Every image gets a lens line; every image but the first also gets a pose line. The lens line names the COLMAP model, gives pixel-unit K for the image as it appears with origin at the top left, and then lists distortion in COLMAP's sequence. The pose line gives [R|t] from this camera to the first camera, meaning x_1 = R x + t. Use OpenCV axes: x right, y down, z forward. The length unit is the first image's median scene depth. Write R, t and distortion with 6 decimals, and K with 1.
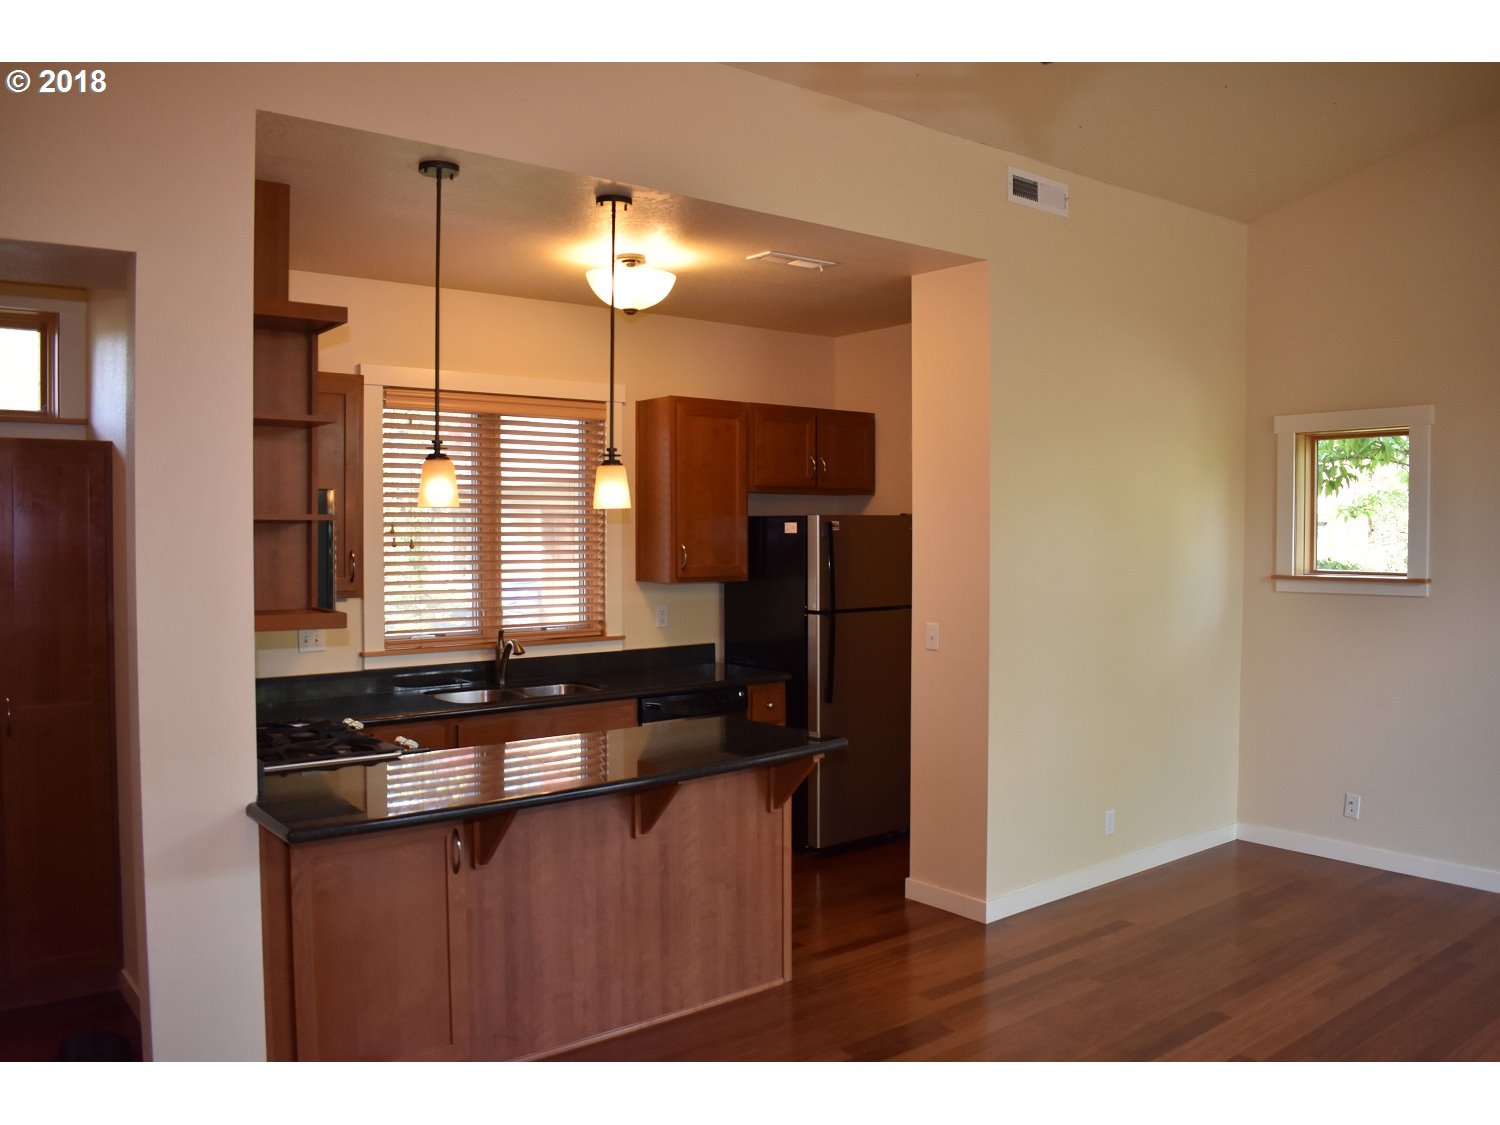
lens RADIAL K [[1186.7, 0, 763.6], [0, 1186.7, 559.4], [0, 0, 1]] dist [-0.078000, 0.007386]
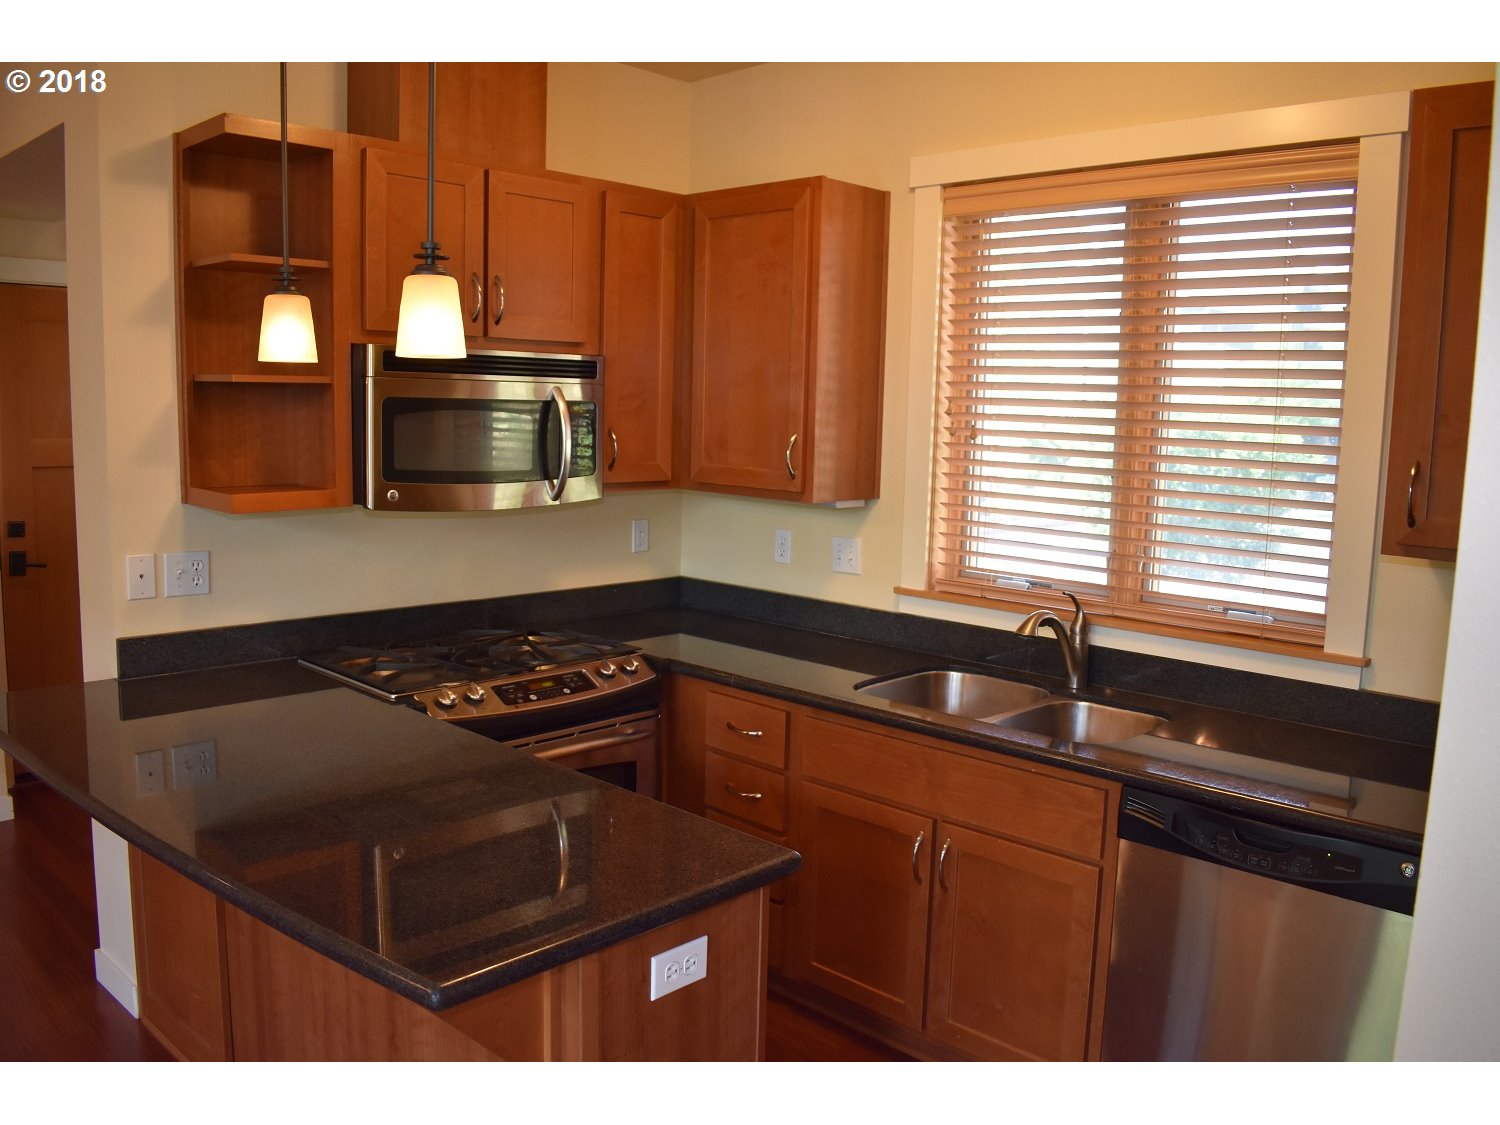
lens RADIAL K [[1186.7, 0, 749.9], [0, 1186.7, 558.1], [0, 0, 1]] dist [-0.078000, 0.007386]
pose [[0.128456, 0.132211, -0.982863, 0.325358], [-0.049504, 0.990693, 0.126795, -0.020994], [0.990479, 0.032368, 0.133806, 0.819545]]
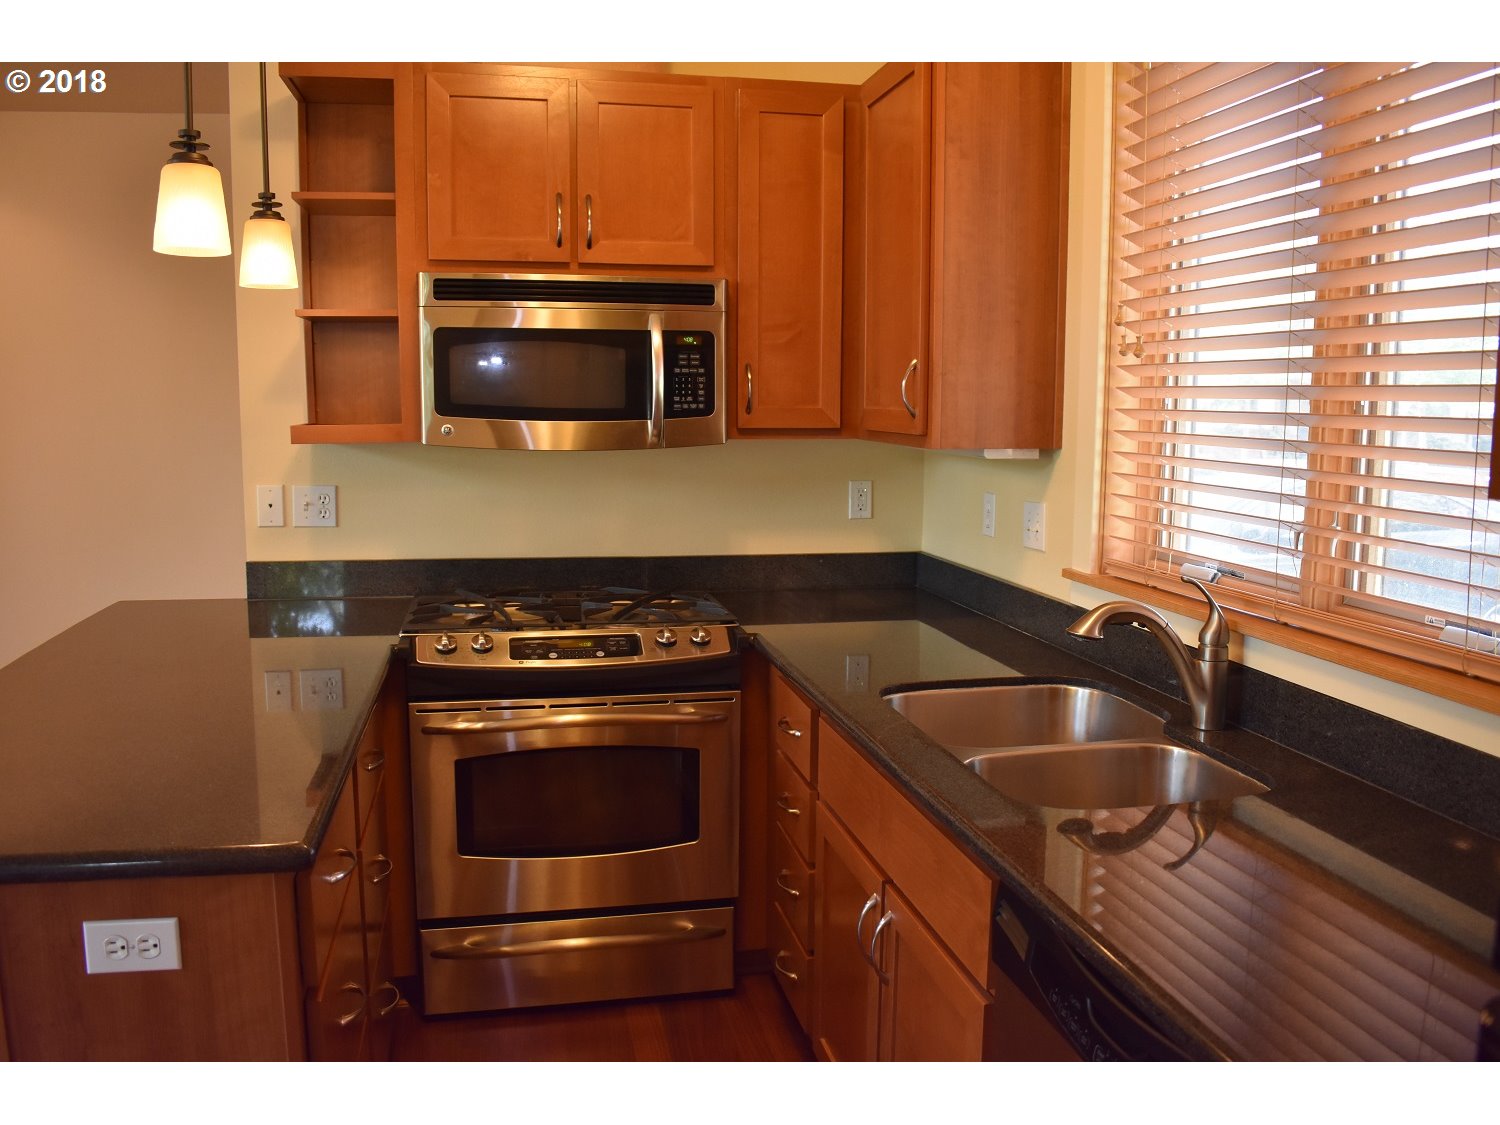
lens RADIAL K [[1186.7, 0, 744.0], [0, 1186.7, 557.0], [0, 0, 1]] dist [-0.078000, 0.007386]
pose [[-0.449494, 0.113577, -0.886033, 0.168103], [-0.029473, 0.989458, 0.141787, 0.006572], [0.892797, 0.089847, -0.441408, 1.095656]]
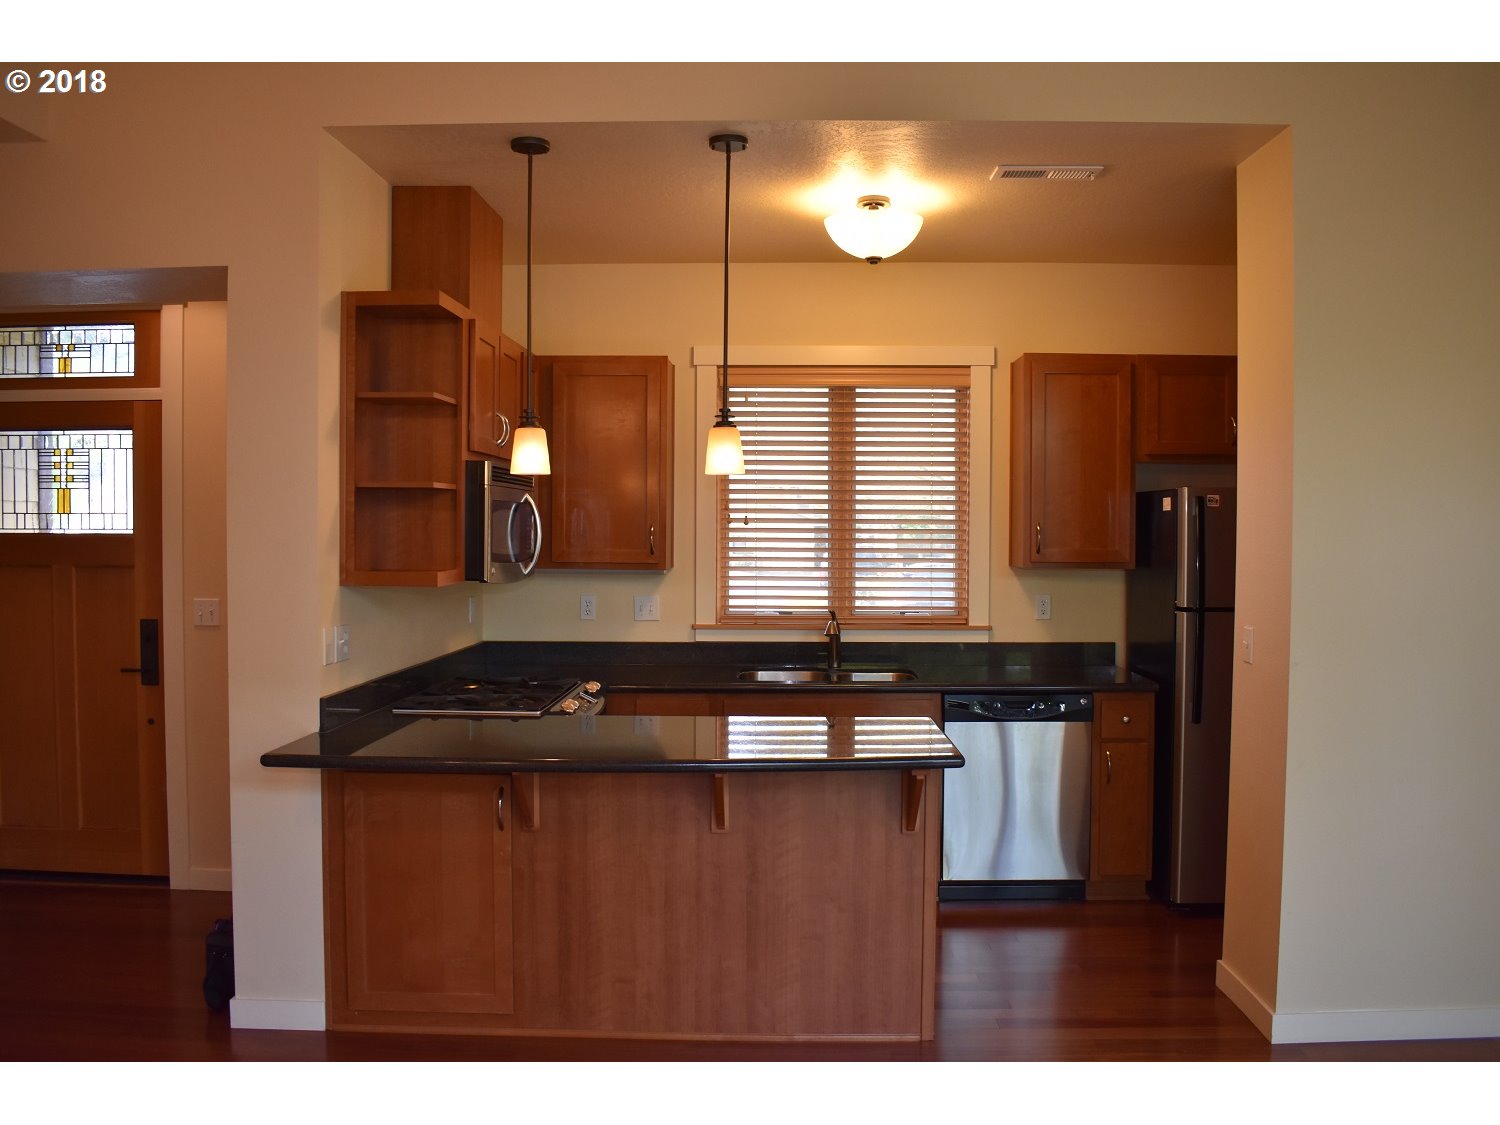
lens RADIAL K [[1186.7, 0, 758.3], [0, 1186.7, 560.9], [0, 0, 1]] dist [-0.078000, 0.007386]
pose [[0.764057, 0.022191, -0.644767, 0.374415], [-0.020926, 0.999735, 0.009611, 0.011893], [0.644809, 0.006149, 0.764319, 0.236590]]
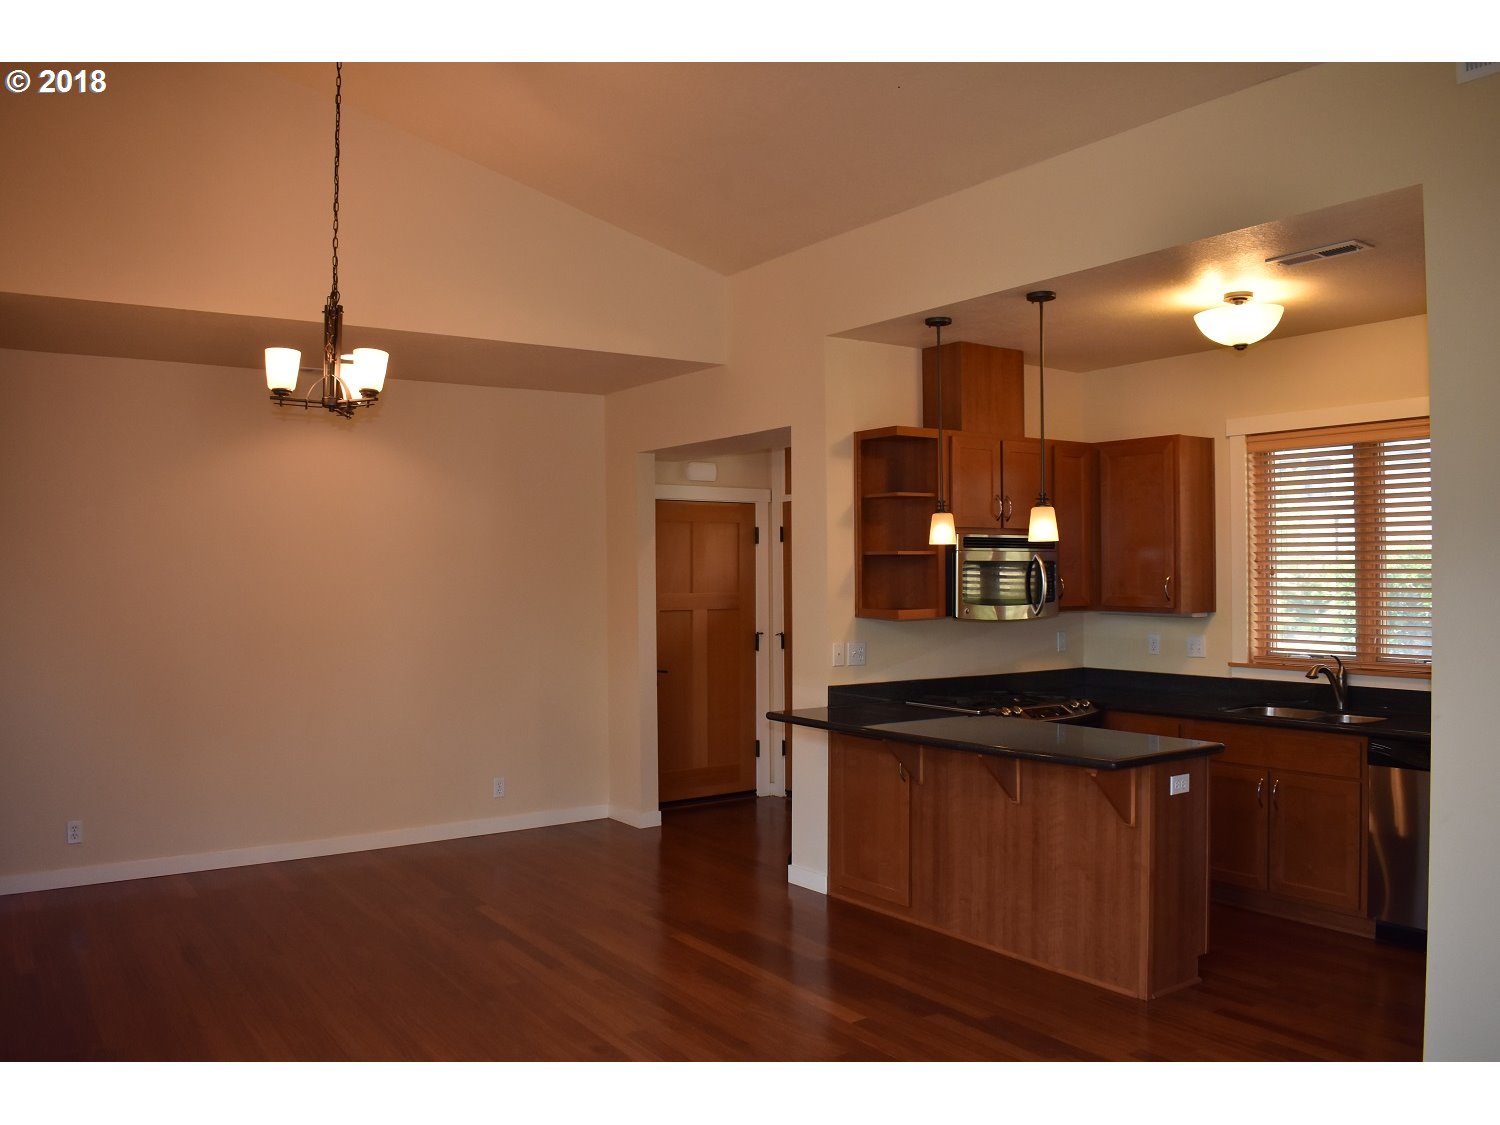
lens RADIAL K [[1186.7, 0, 763.4], [0, 1186.7, 562.5], [0, 0, 1]] dist [-0.078000, 0.007386]
pose [[-0.054176, -0.005510, -0.998516, 0.862257], [-0.019749, 0.999795, -0.004446, -0.006860], [0.998336, 0.019479, -0.054273, 0.590916]]
